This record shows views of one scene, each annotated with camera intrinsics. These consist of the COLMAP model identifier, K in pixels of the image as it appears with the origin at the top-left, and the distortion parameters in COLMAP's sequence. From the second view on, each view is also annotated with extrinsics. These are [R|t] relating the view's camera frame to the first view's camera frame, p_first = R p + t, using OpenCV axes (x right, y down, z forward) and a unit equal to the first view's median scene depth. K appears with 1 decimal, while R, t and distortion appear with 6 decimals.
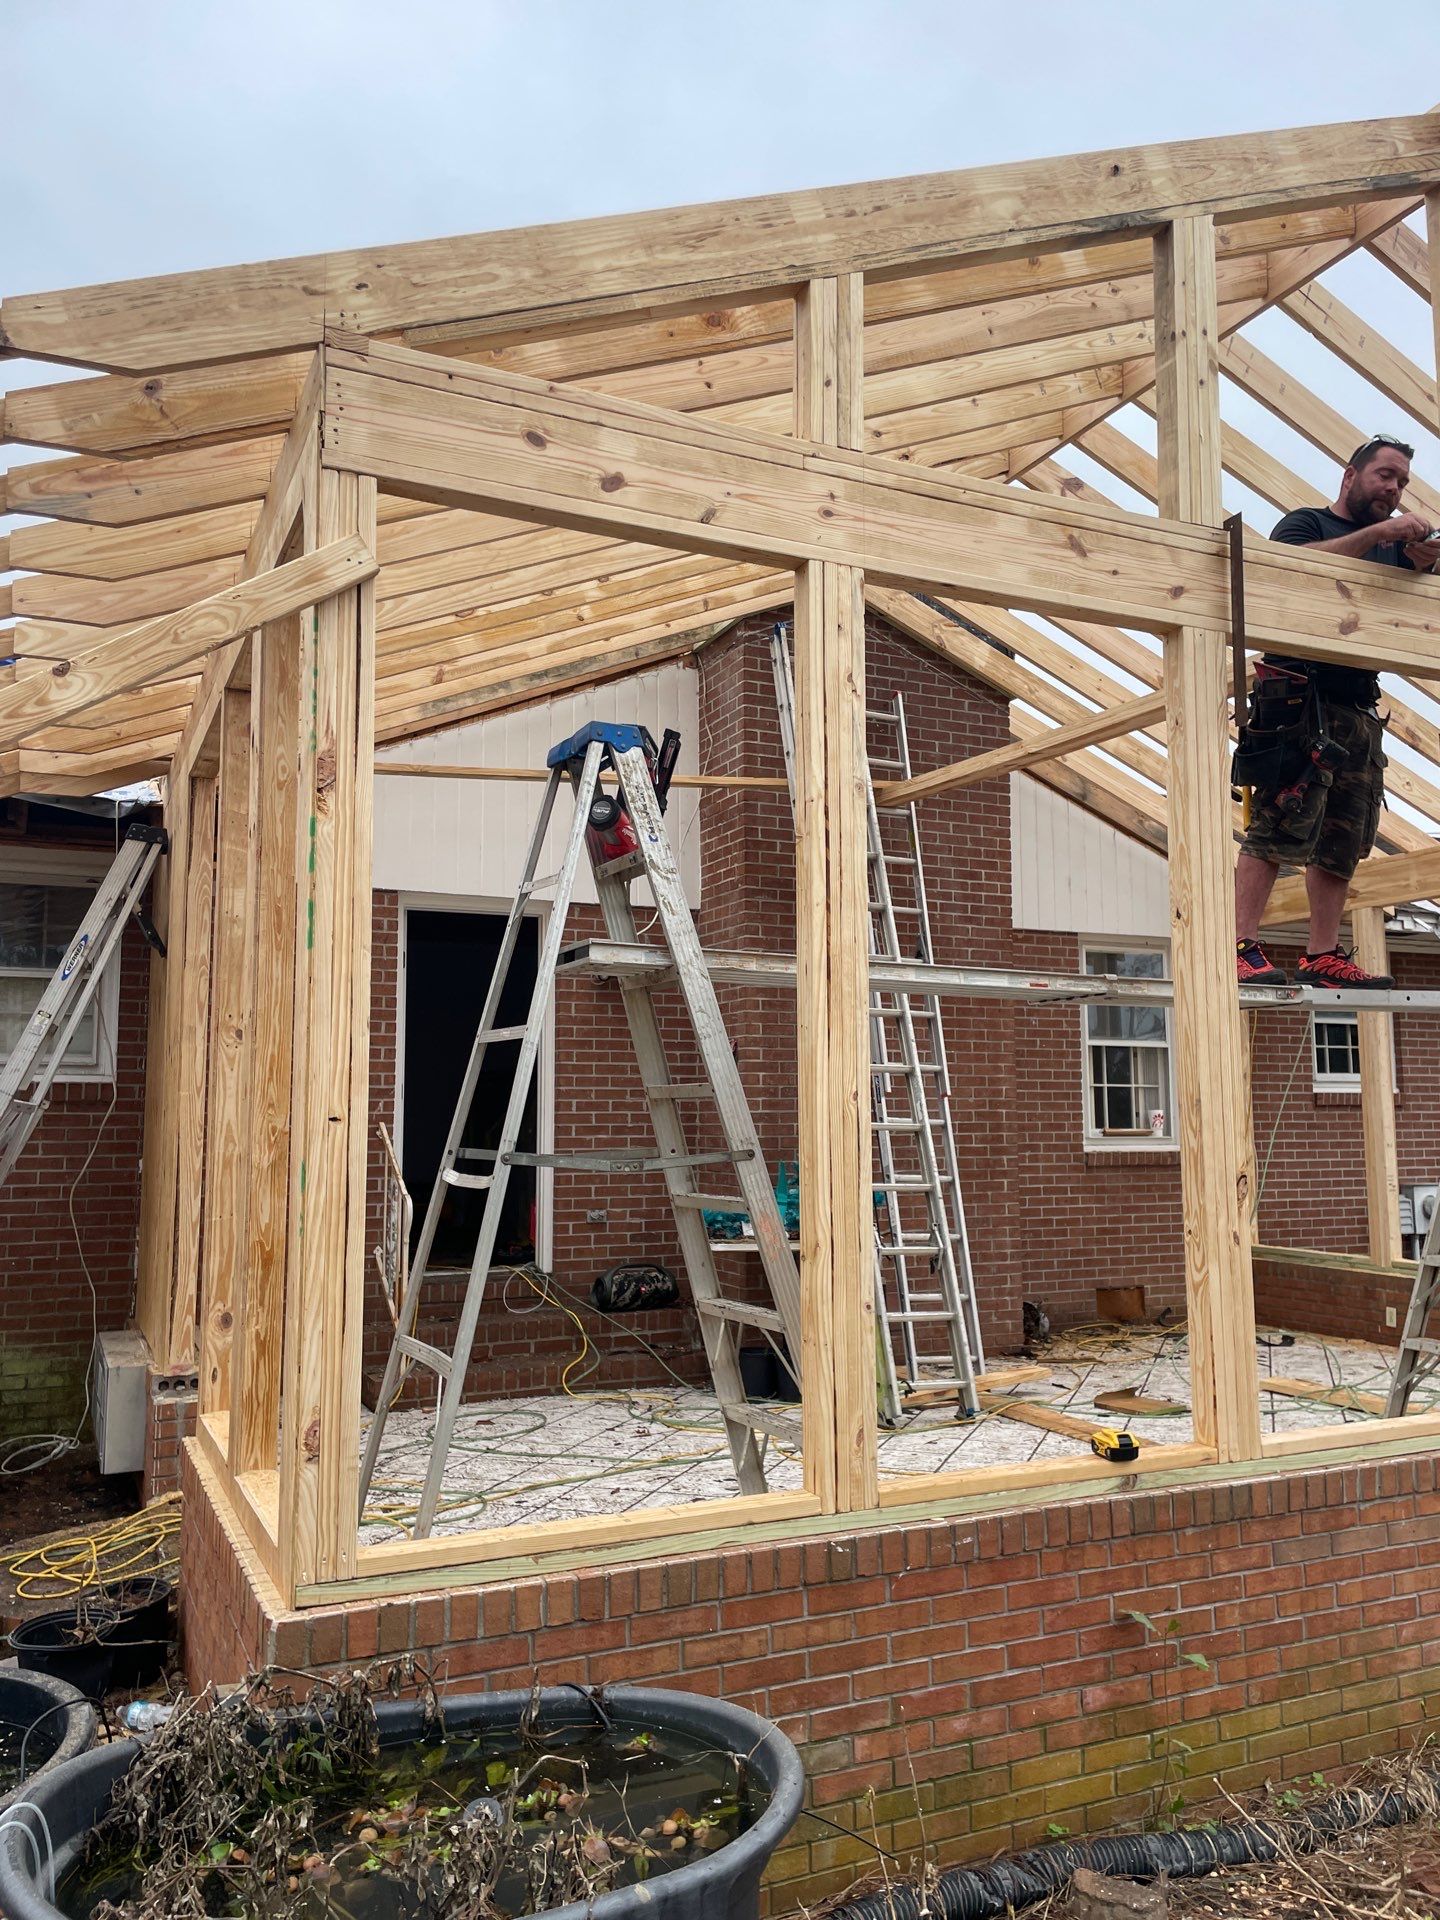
lens RADIAL K [[1467.2, 0, 740.6], [0, 1467.2, 985.0], [0, 0, 1]] dist [0.070729, -0.079102]
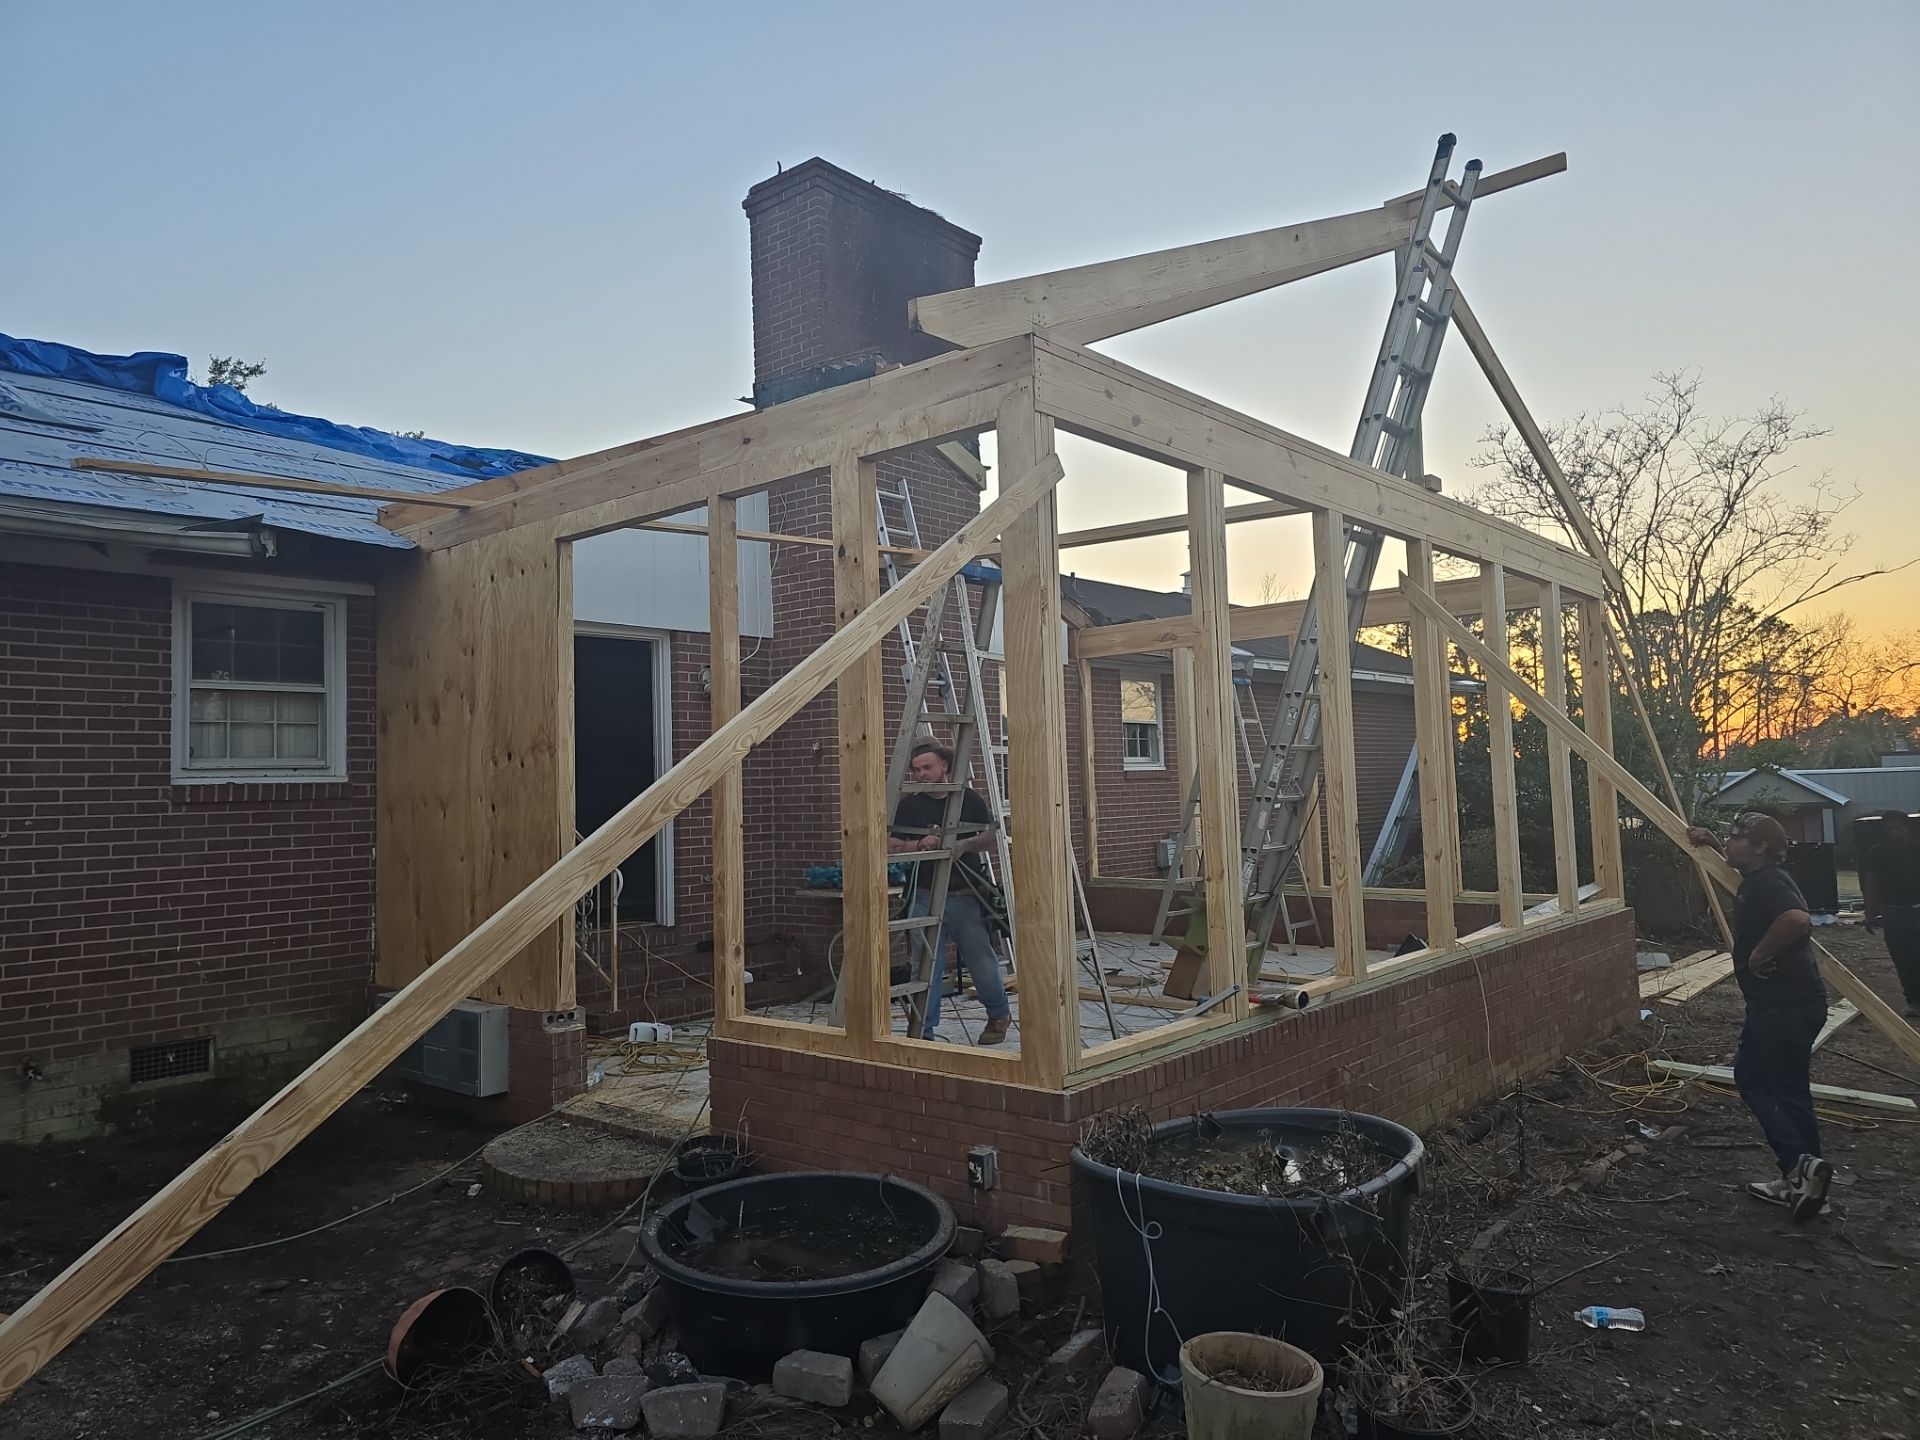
lens RADIAL K [[1306.0, 0, 950.9], [0, 1306.0, 715.8], [0, 0, 1]] dist [0.062220, -0.043368]
pose [[0.911282, 0.000391, 0.411783, -0.434973], [-0.013427, 0.999496, 0.028766, -0.022934], [-0.411564, -0.031743, 0.910828, -0.134220]]
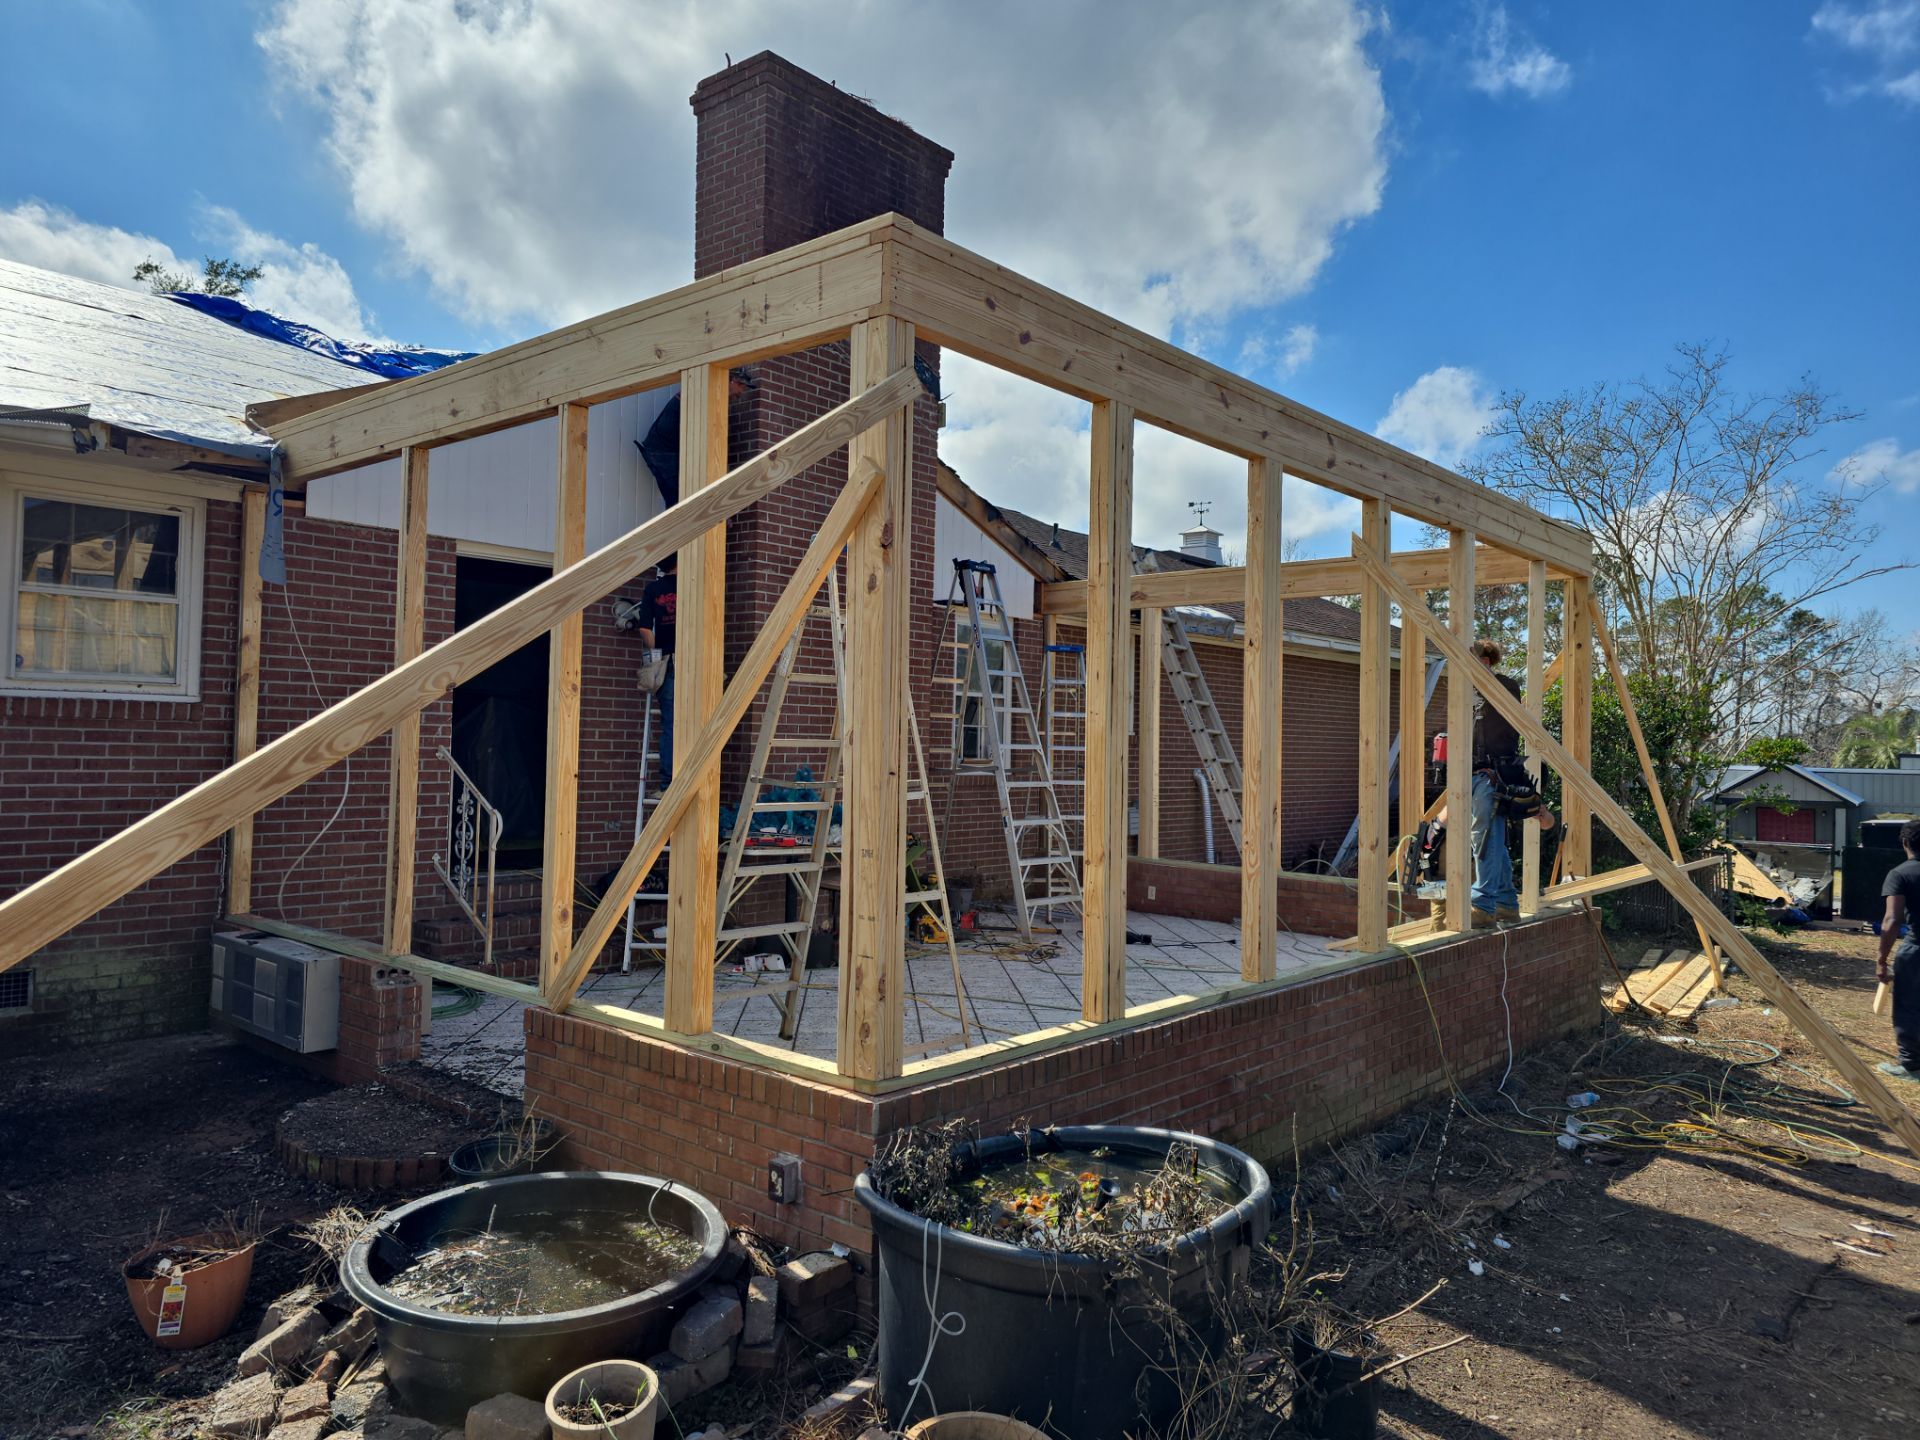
lens RADIAL K [[1306.0, 0, 958.4], [0, 1306.0, 715.8], [0, 0, 1]] dist [0.062220, -0.043368]
pose [[0.914514, 0.033830, 0.403137, -0.321390], [-0.065804, 0.995666, 0.065723, -0.024489], [-0.399166, -0.086633, 0.912777, -0.091503]]
